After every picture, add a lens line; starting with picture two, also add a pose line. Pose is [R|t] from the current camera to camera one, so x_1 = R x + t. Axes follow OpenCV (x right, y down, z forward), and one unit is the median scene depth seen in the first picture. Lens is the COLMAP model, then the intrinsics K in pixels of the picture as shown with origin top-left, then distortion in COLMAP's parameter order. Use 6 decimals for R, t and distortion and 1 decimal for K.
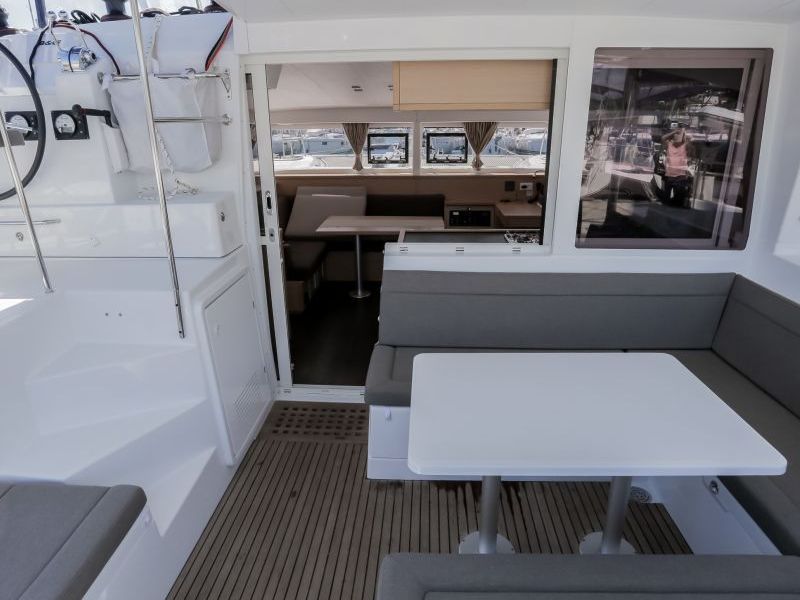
lens RADIAL K [[499.0, 0, 400.0], [0, 499.0, 300.0], [0, 0, 1]] dist [-0.054273, -0.000254]
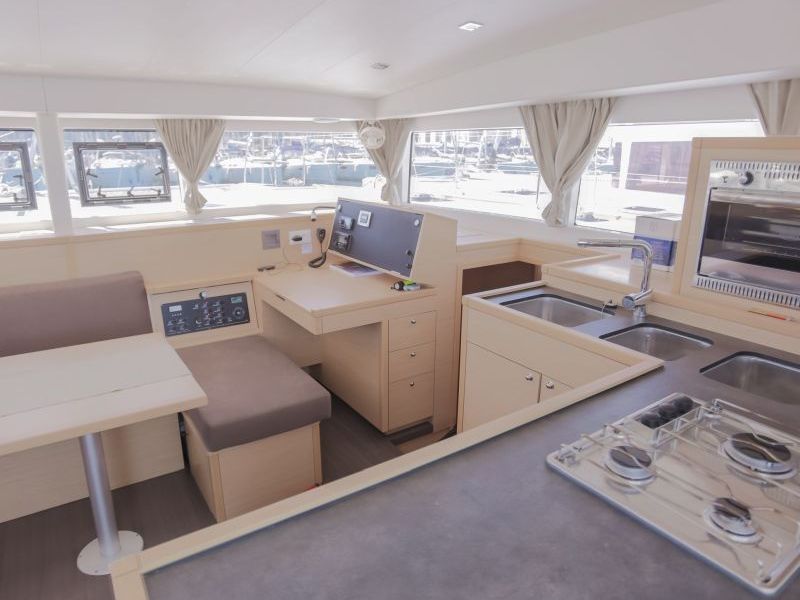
lens RADIAL K [[499.0, 0, 400.0], [0, 499.0, 300.0], [0, 0, 1]] dist [-0.054273, -0.000254]
pose [[0.797748, -0.150548, 0.583895, 0.011280], [0.192830, 0.981176, -0.010473, -0.129652], [-0.571327, 0.120947, 0.811761, 0.481507]]
